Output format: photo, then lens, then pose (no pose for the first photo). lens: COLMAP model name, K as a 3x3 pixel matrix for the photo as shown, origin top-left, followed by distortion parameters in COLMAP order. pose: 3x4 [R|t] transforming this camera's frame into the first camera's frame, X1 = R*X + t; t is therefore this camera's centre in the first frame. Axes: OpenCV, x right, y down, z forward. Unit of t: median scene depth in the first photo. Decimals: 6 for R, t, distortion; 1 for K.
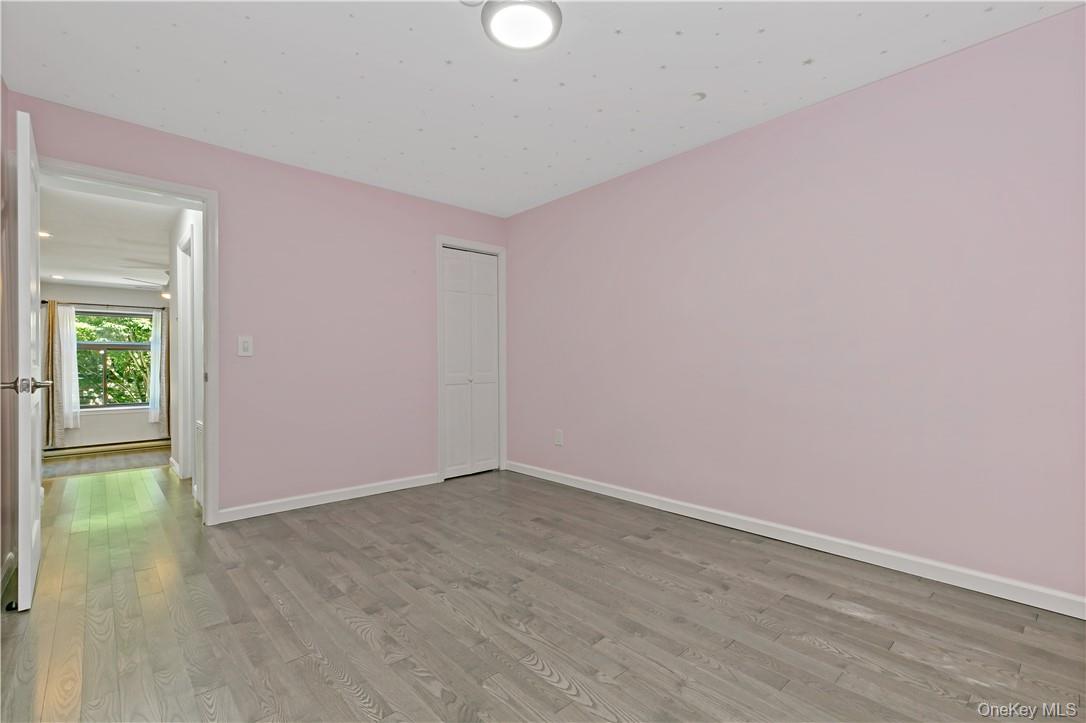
lens RADIAL K [[492.8, 0, 548.3], [0, 492.8, 361.4], [0, 0, 1]] dist [0.010150, -0.000925]
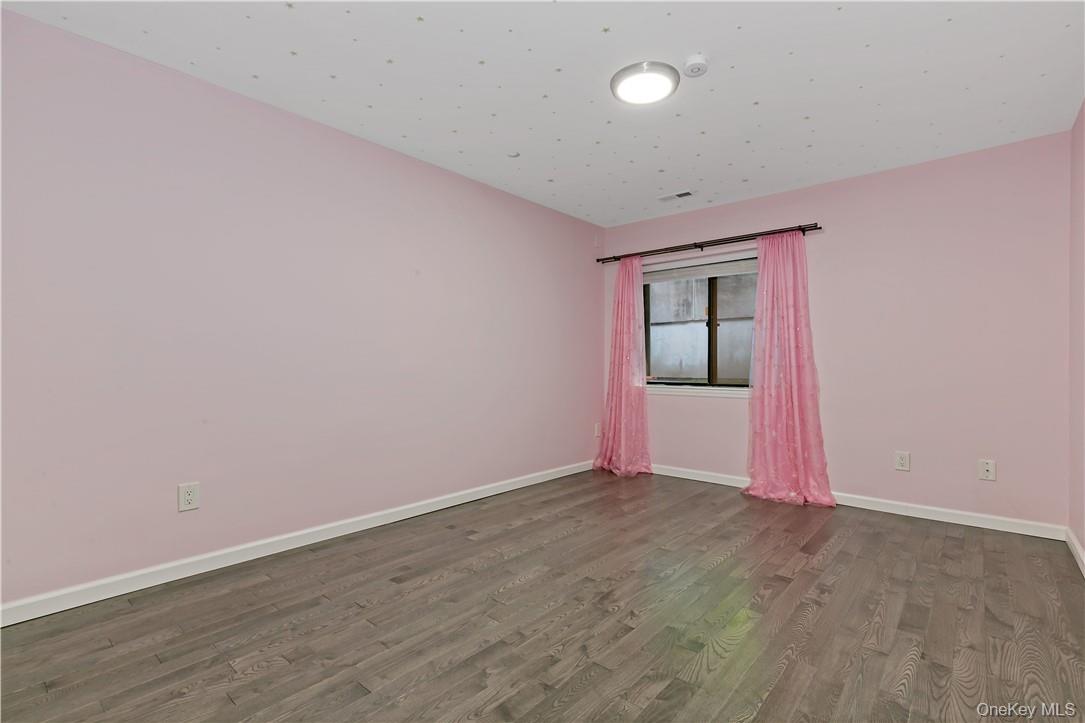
lens RADIAL K [[492.3, 0, 541.9], [0, 492.3, 363.2], [0, 0, 1]] dist [0.010150, -0.000925]
pose [[-0.102957, 0.005350, 0.994671, -0.985699], [-0.006371, 0.999961, -0.006038, 0.007692], [-0.994665, -0.006959, -0.102919, 1.117462]]
